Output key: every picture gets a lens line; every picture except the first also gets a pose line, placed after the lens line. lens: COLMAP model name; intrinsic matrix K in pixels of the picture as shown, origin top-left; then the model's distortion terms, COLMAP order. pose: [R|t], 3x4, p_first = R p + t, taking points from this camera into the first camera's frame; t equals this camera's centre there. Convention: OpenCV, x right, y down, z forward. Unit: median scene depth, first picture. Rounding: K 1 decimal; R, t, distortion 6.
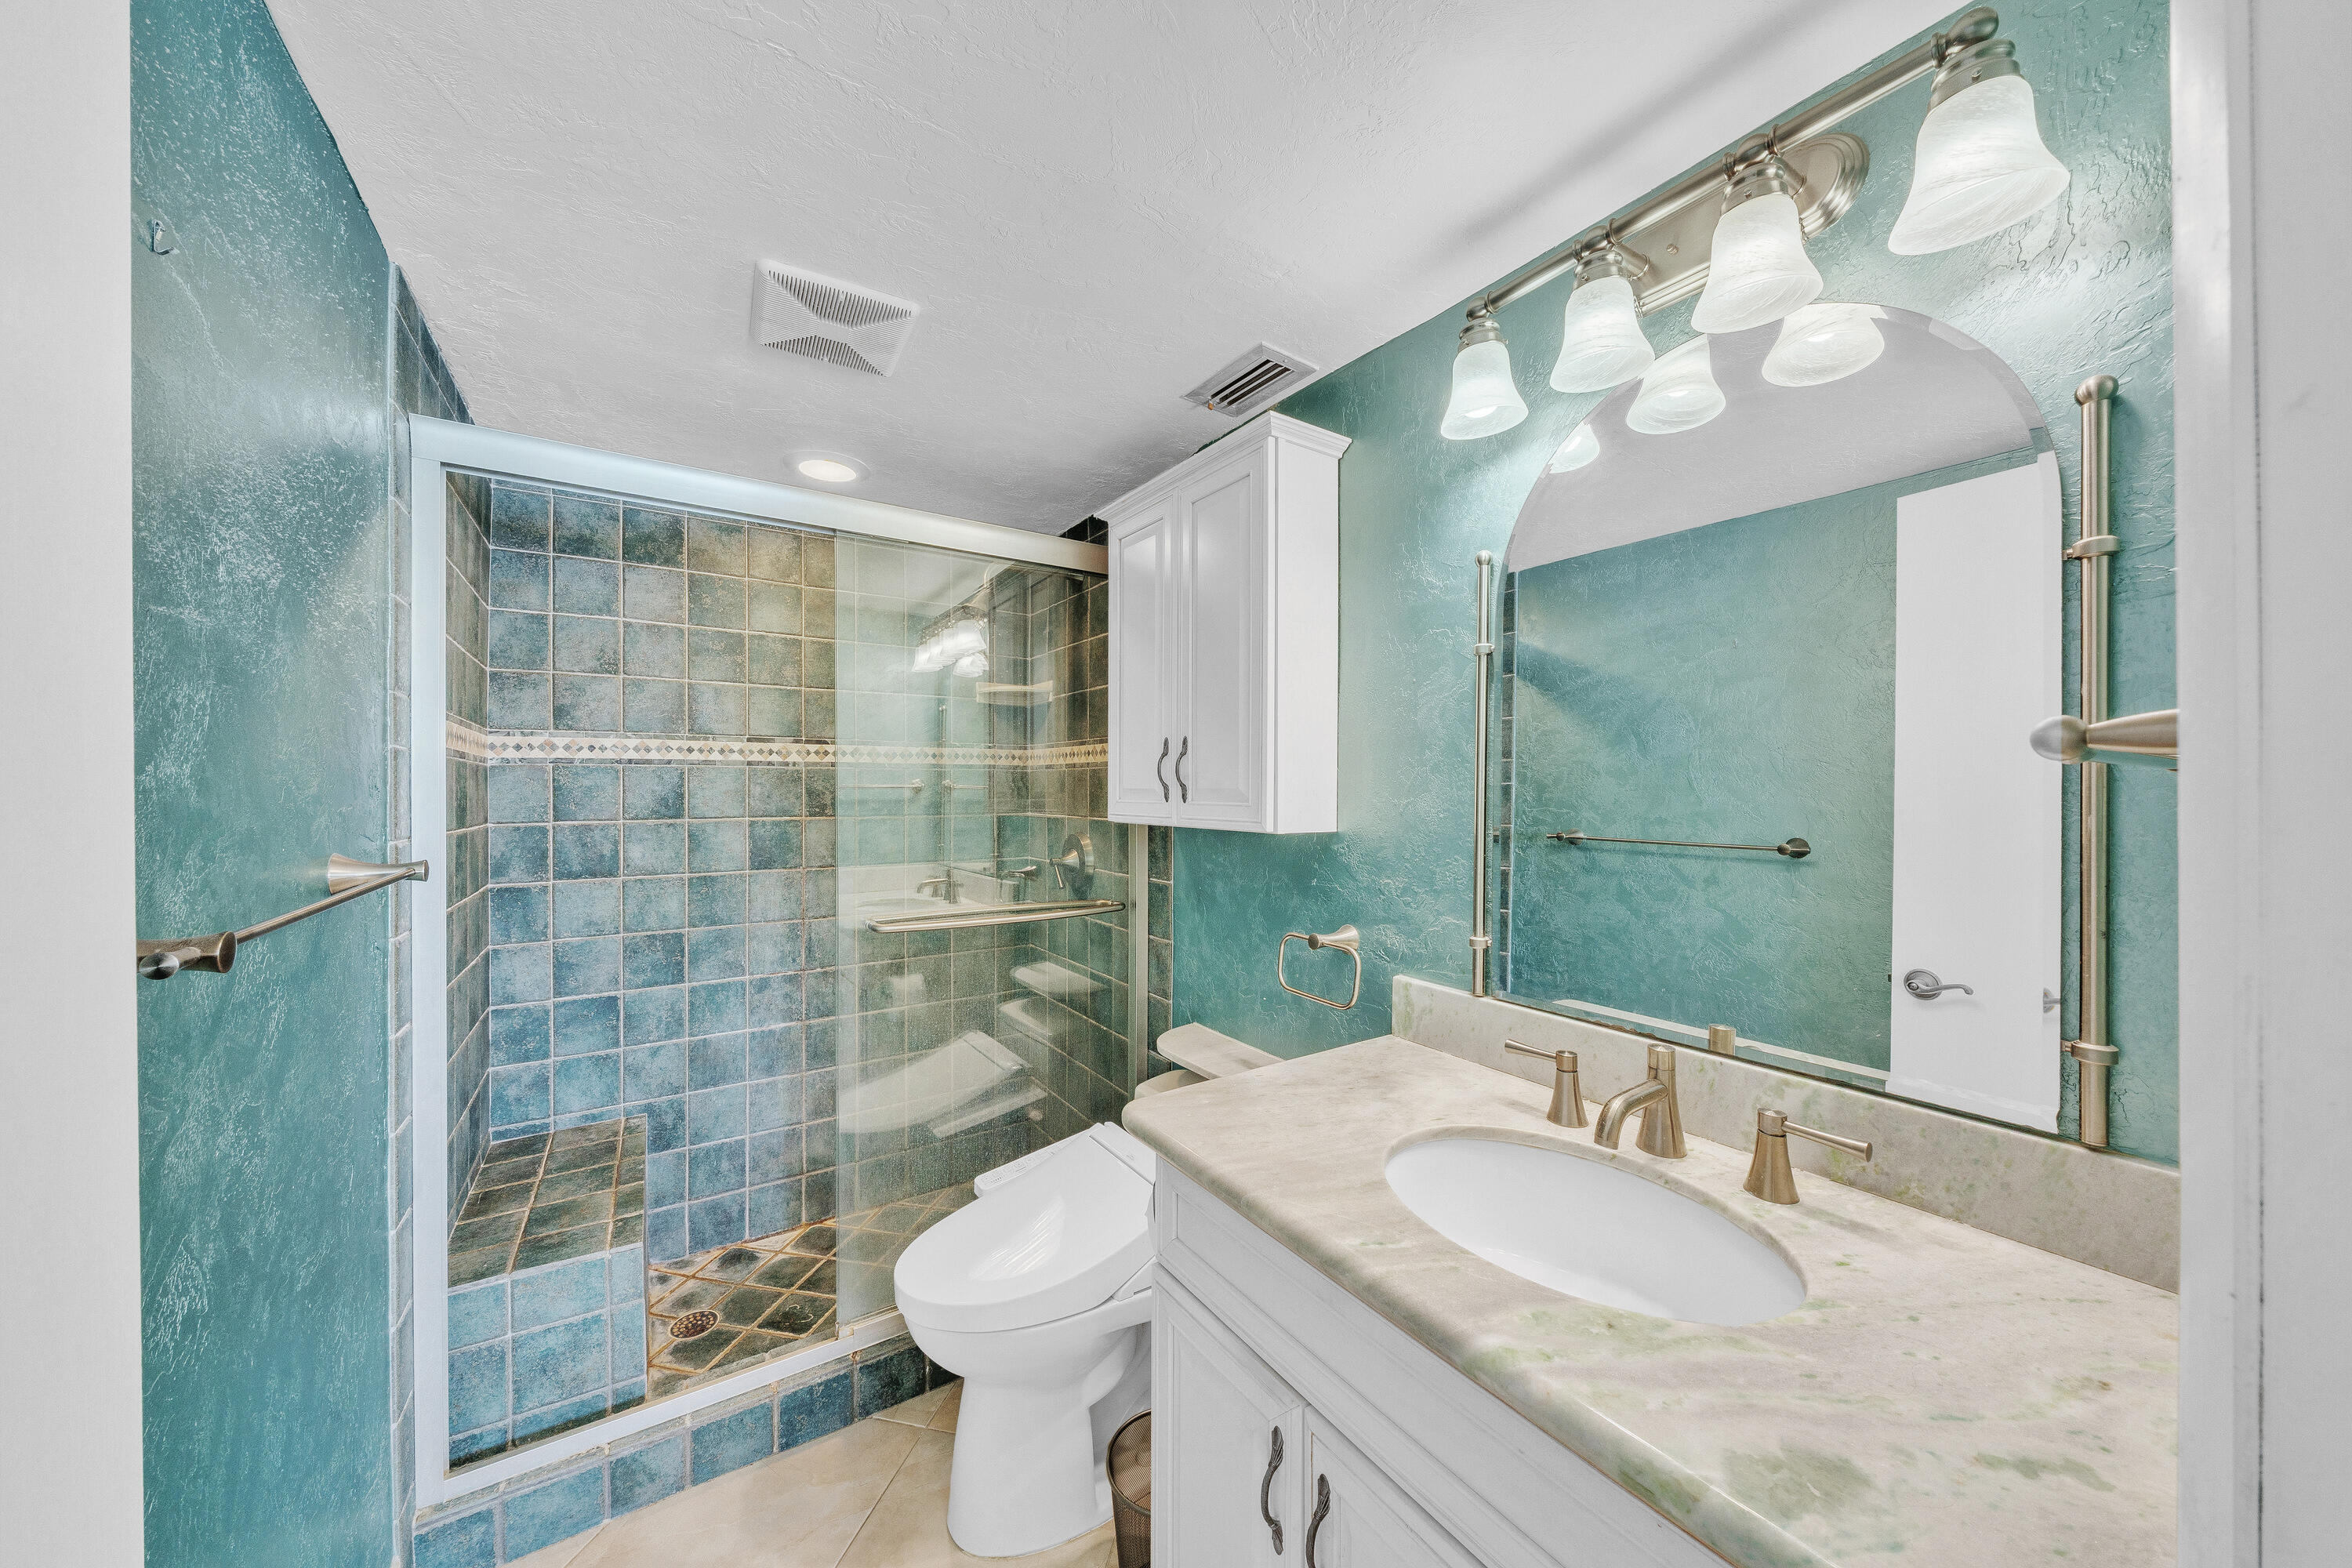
lens RADIAL K [[806.9, 0, 1172.2], [0, 806.9, 779.0], [0, 0, 1]] dist [-0.008818, 0.000909]
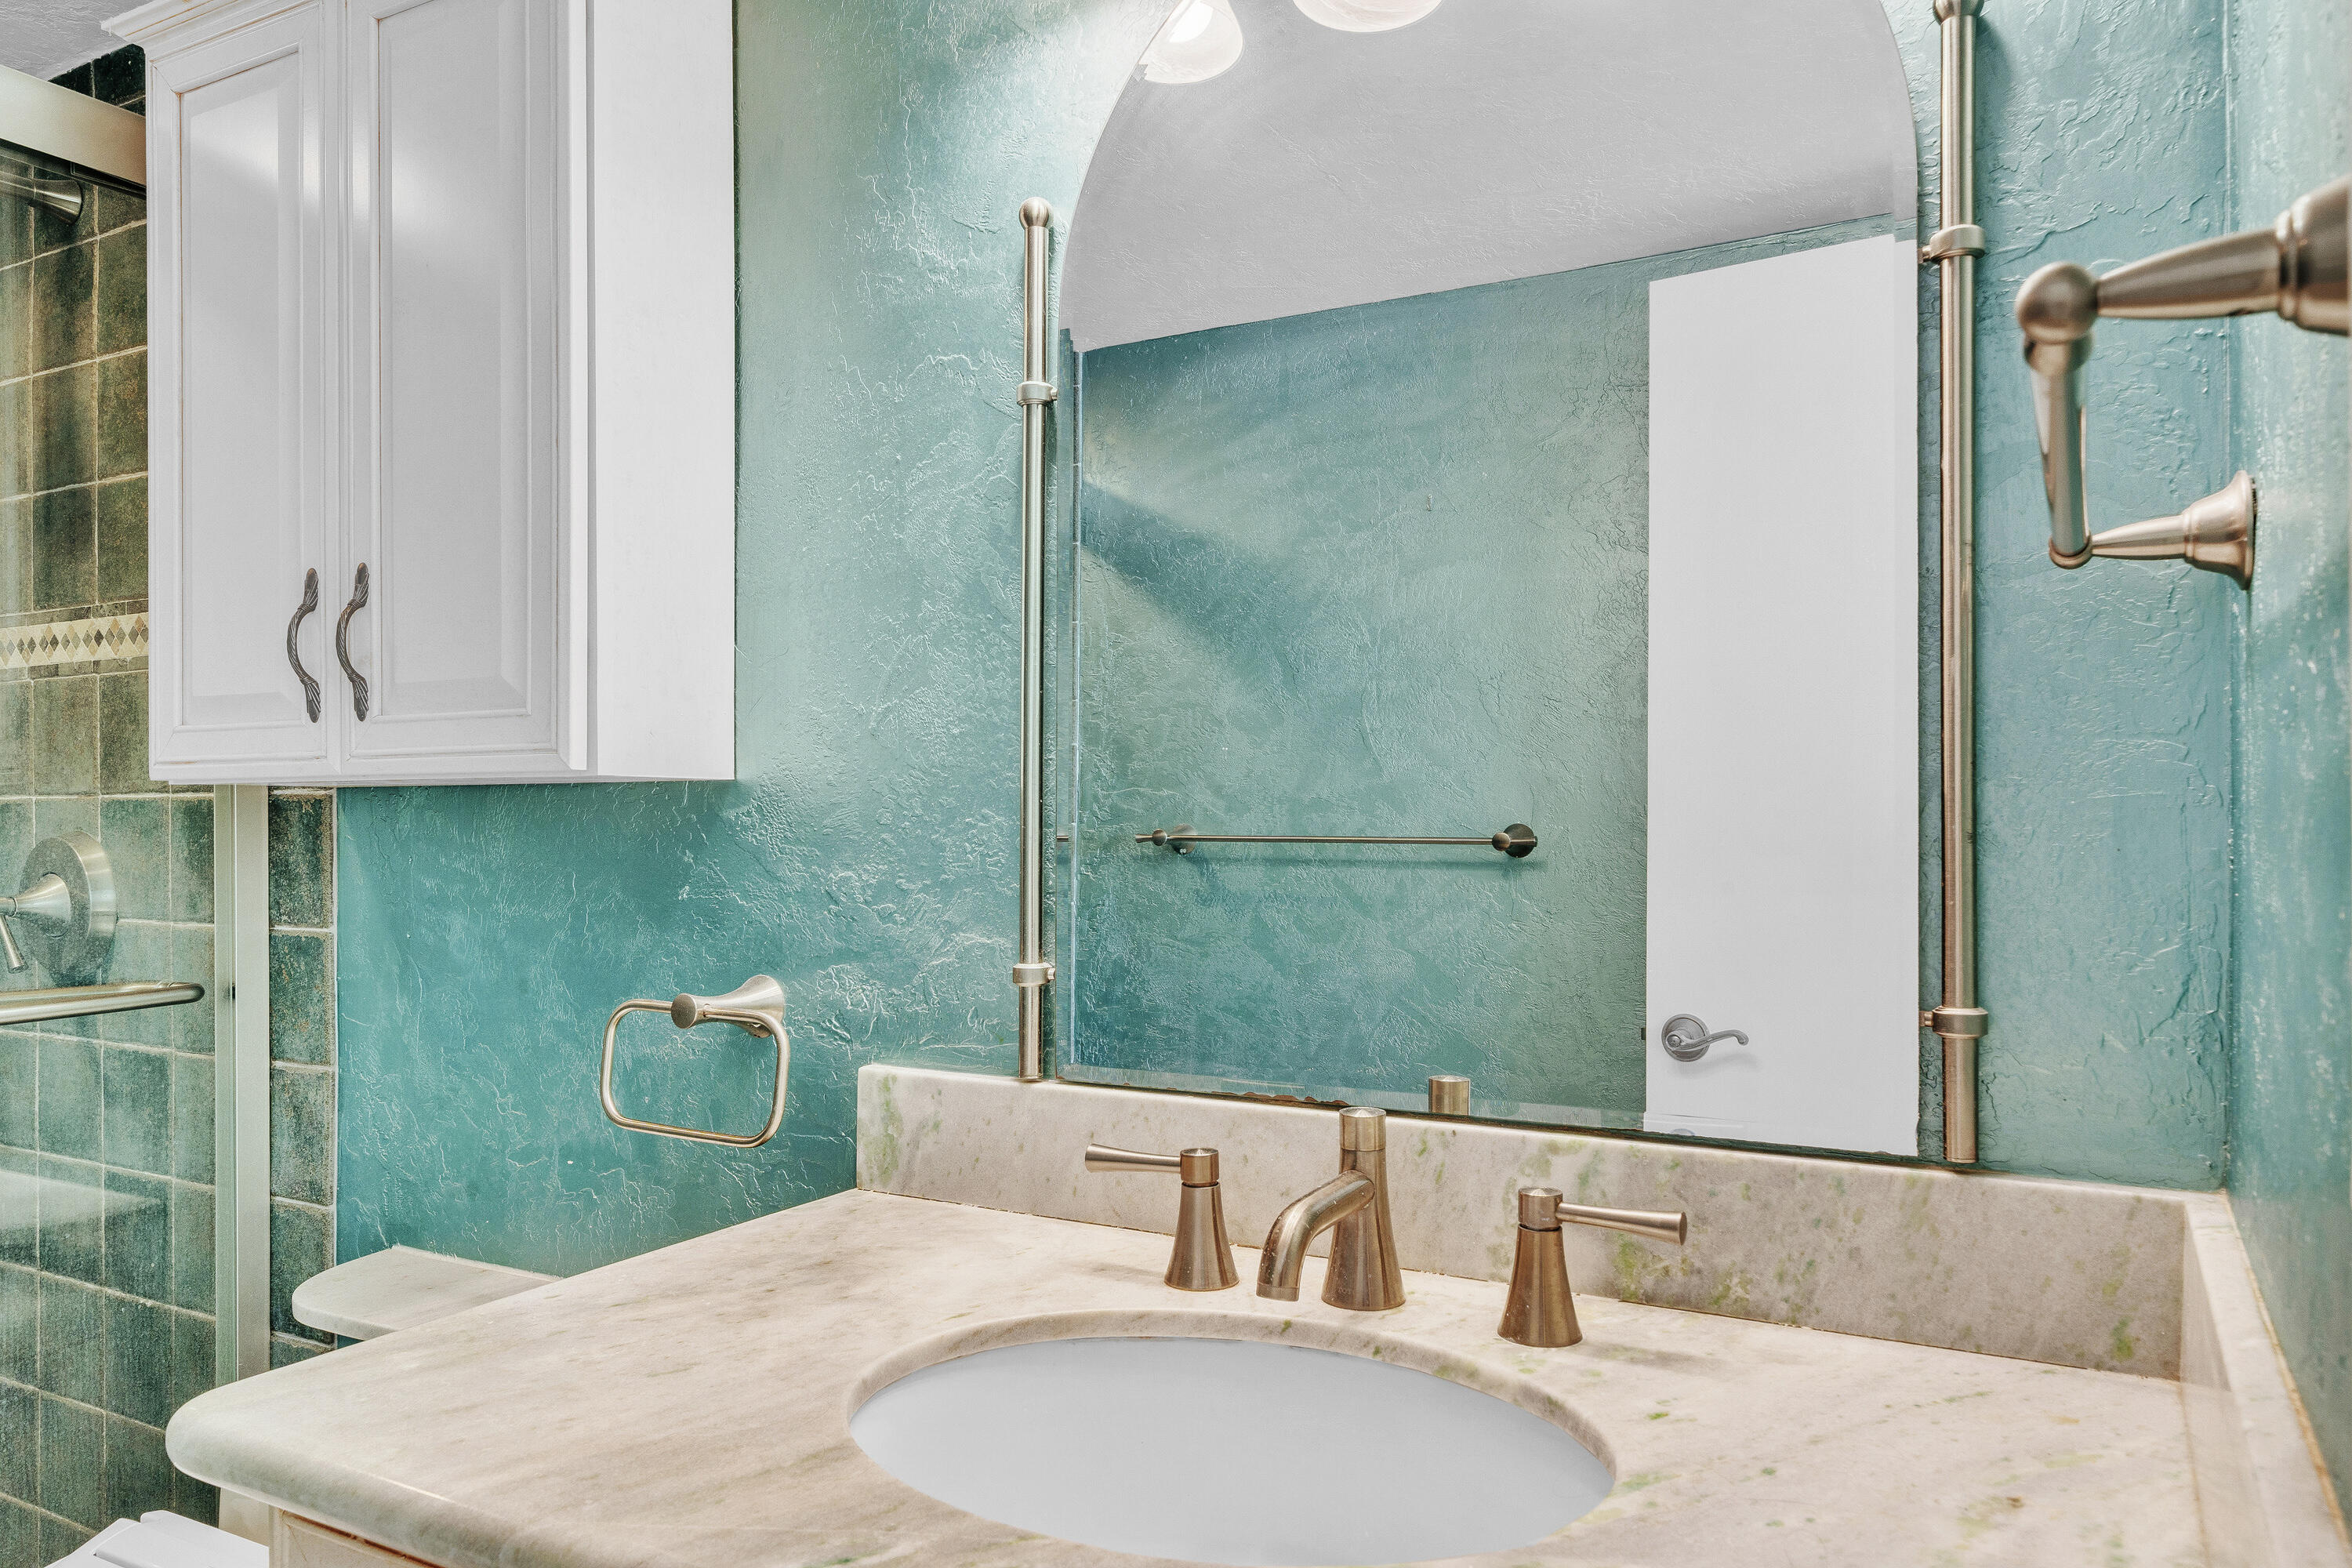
lens RADIAL K [[1604.9, 0, 1188.5], [0, 1604.9, 842.6], [0, 0, 1]] dist [0.008711, -0.005153]
pose [[0.887699, -0.010570, 0.460303, 0.013085], [-0.002224, 0.999626, 0.027244, 0.078081], [-0.460419, -0.025208, 0.887344, 0.072089]]
